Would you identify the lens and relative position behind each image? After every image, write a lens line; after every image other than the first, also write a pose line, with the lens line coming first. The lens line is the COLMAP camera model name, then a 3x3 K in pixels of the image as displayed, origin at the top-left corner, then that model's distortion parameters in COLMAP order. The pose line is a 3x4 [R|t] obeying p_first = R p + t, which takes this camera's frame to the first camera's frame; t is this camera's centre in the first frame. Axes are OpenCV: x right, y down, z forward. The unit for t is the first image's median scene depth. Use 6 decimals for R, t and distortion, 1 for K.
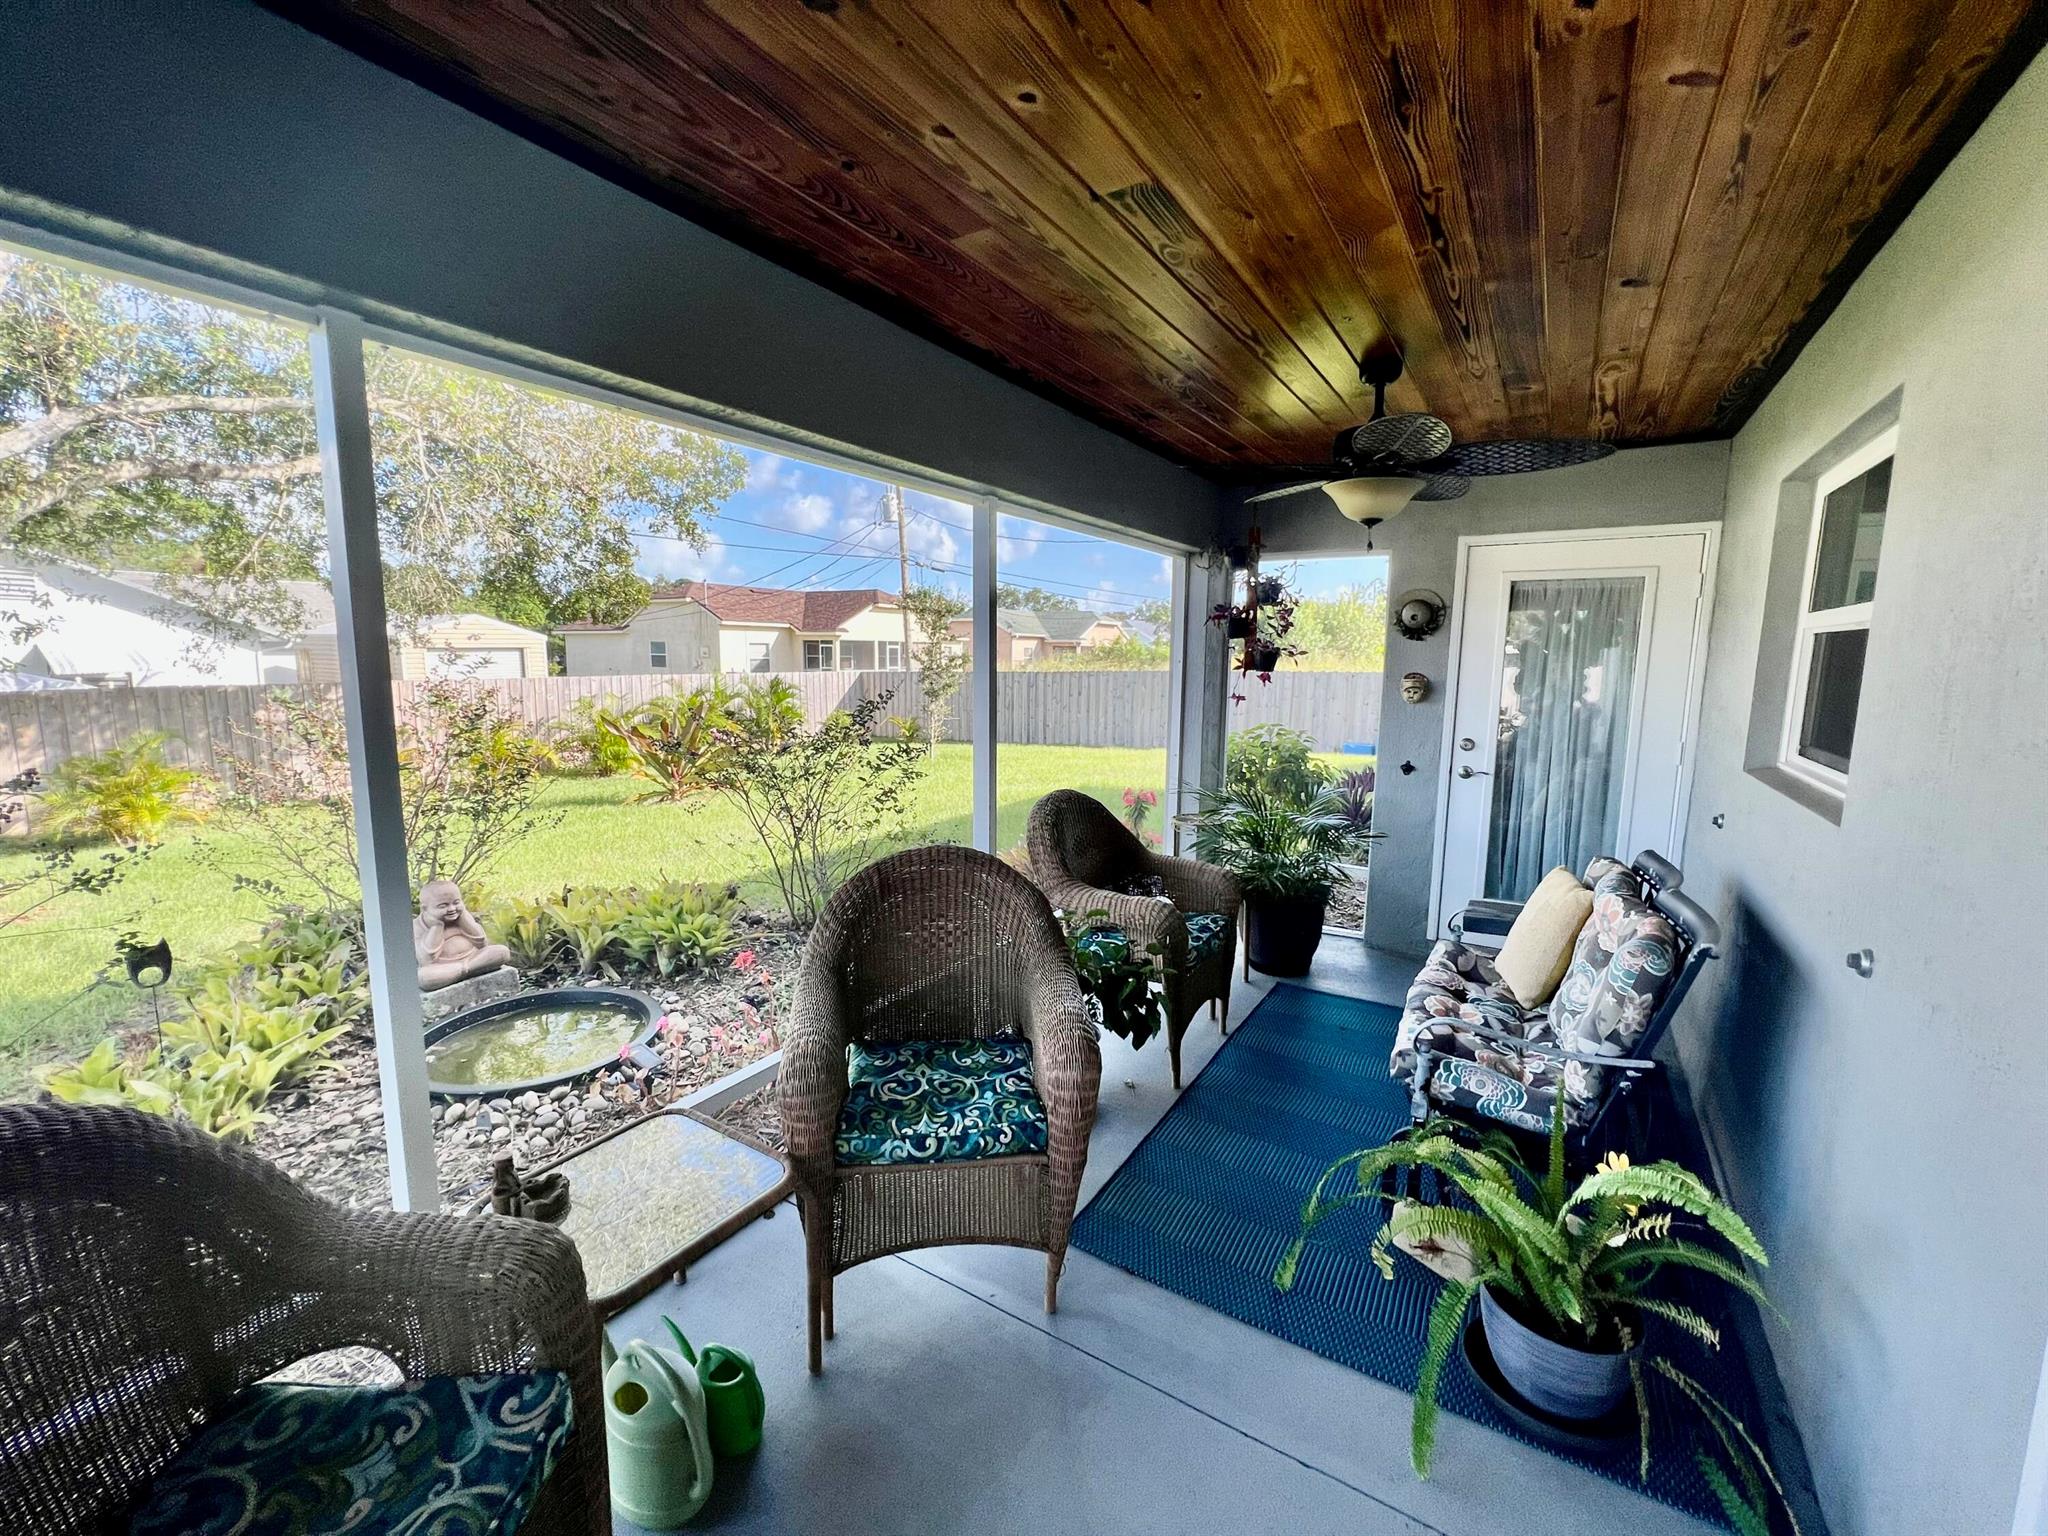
lens RADIAL K [[821.6, 0, 1024.0], [0, 821.6, 765.6], [0, 0, 1]] dist [-0.000086, -0.000308]
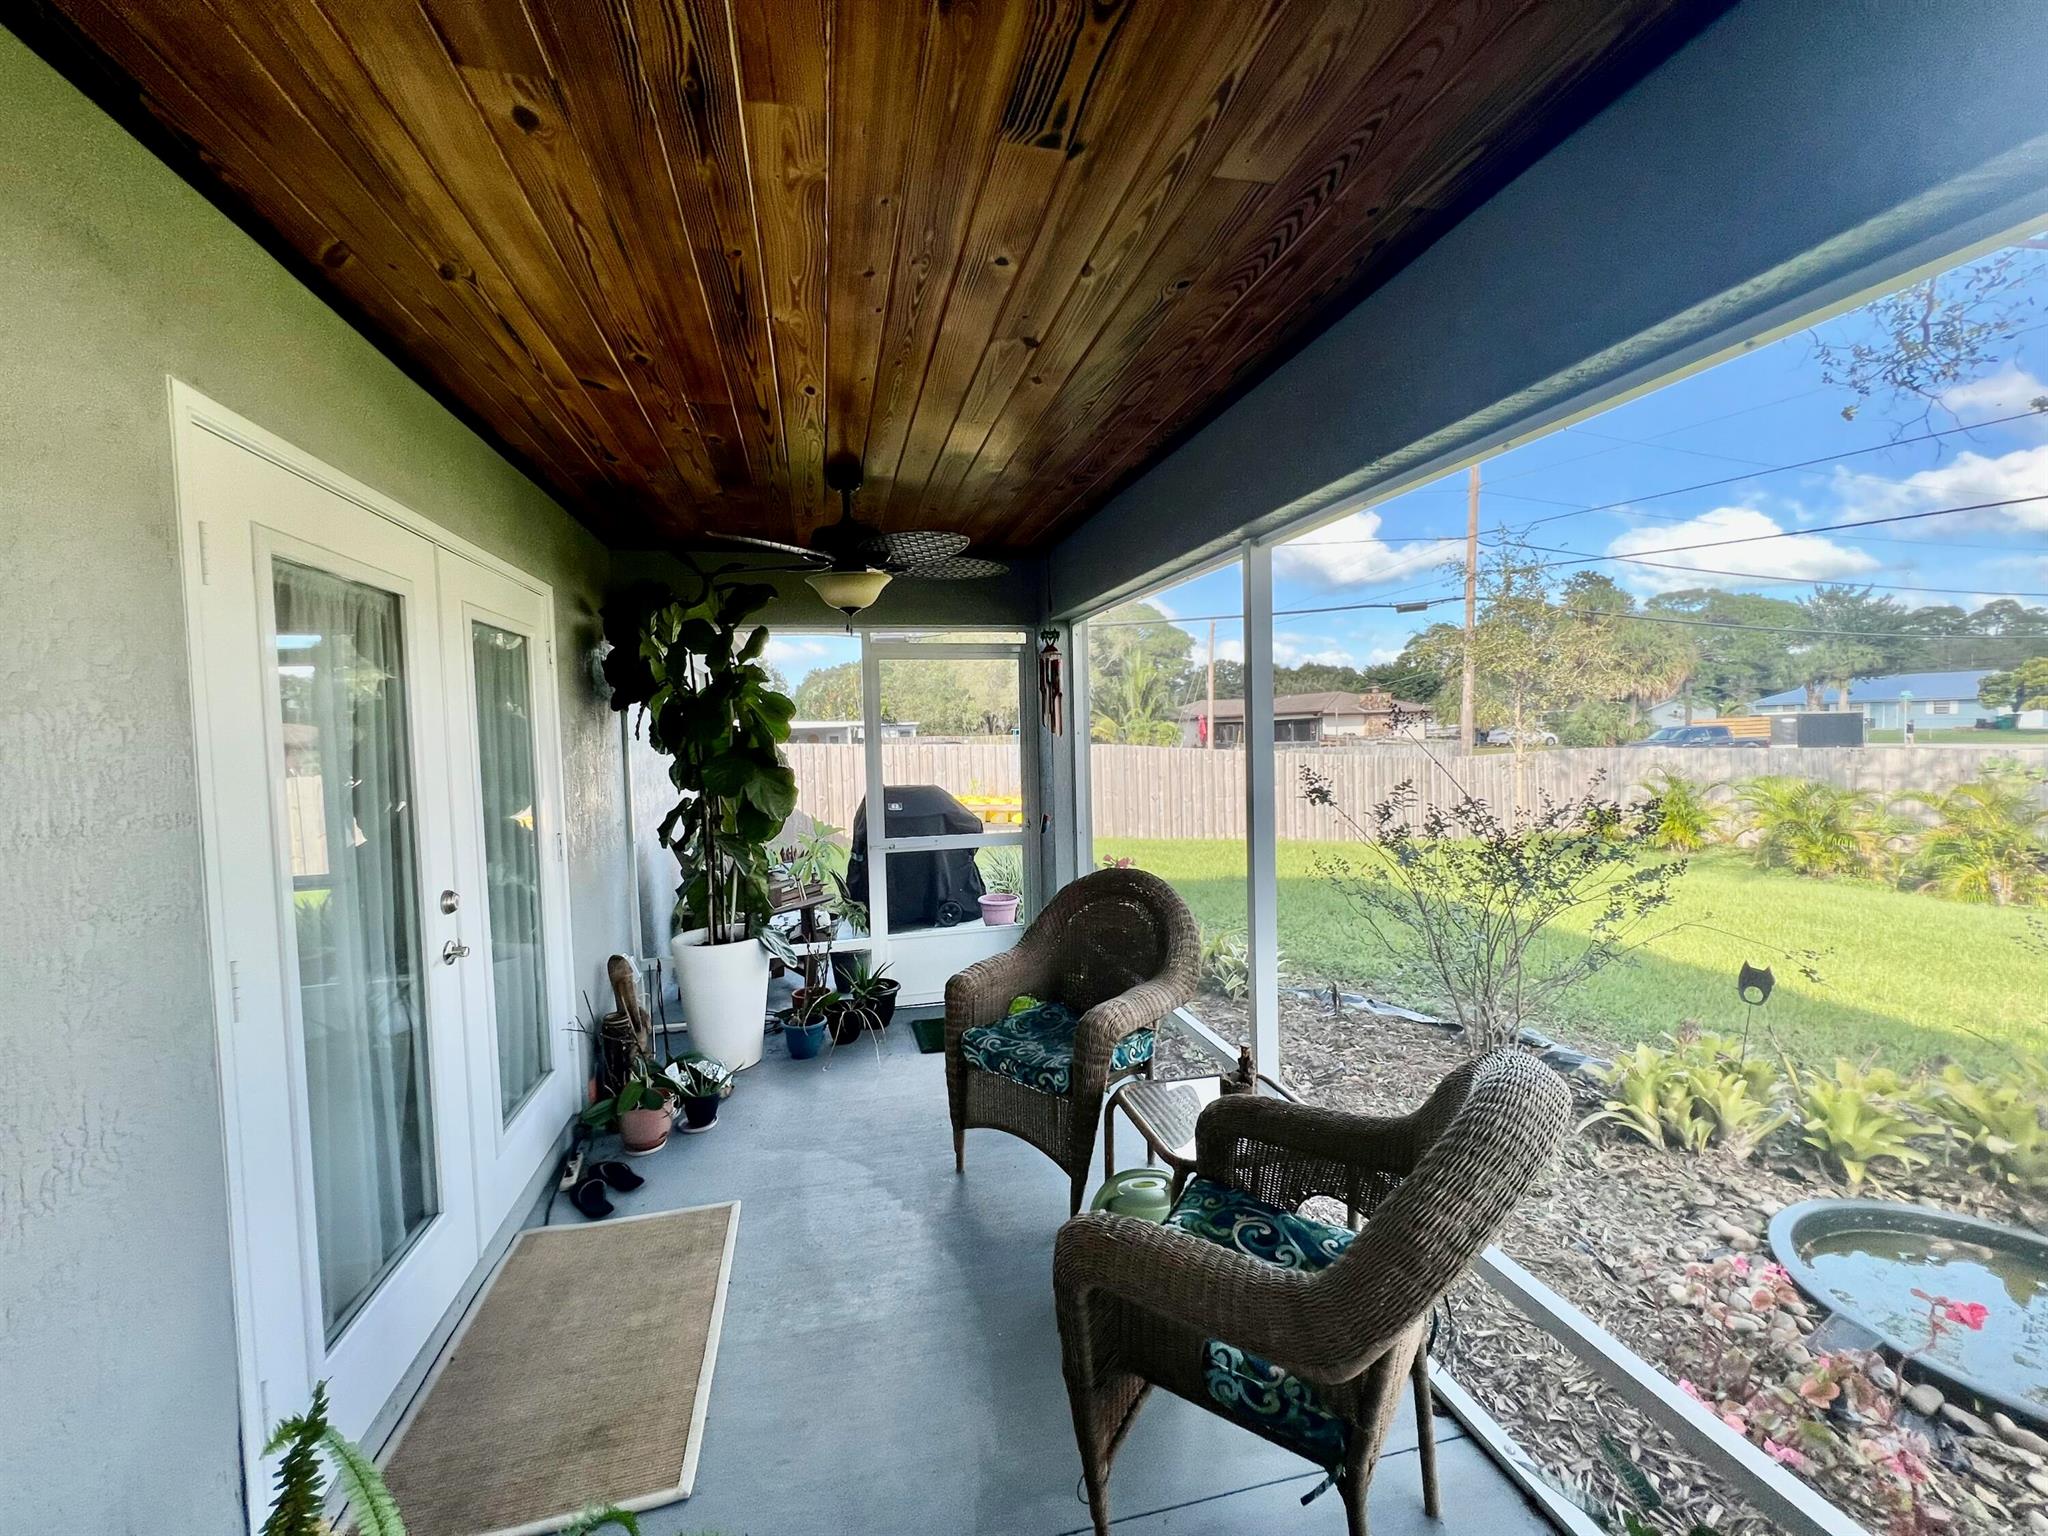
lens RADIAL K [[821.6, 0, 1021.0], [0, 821.6, 771.0], [0, 0, 1]] dist [-0.000086, -0.000308]
pose [[-0.685774, 0.042861, -0.726551, 0.658360], [-0.079543, 0.987871, 0.133356, -0.179088], [0.723455, 0.149244, -0.674047, 1.440081]]
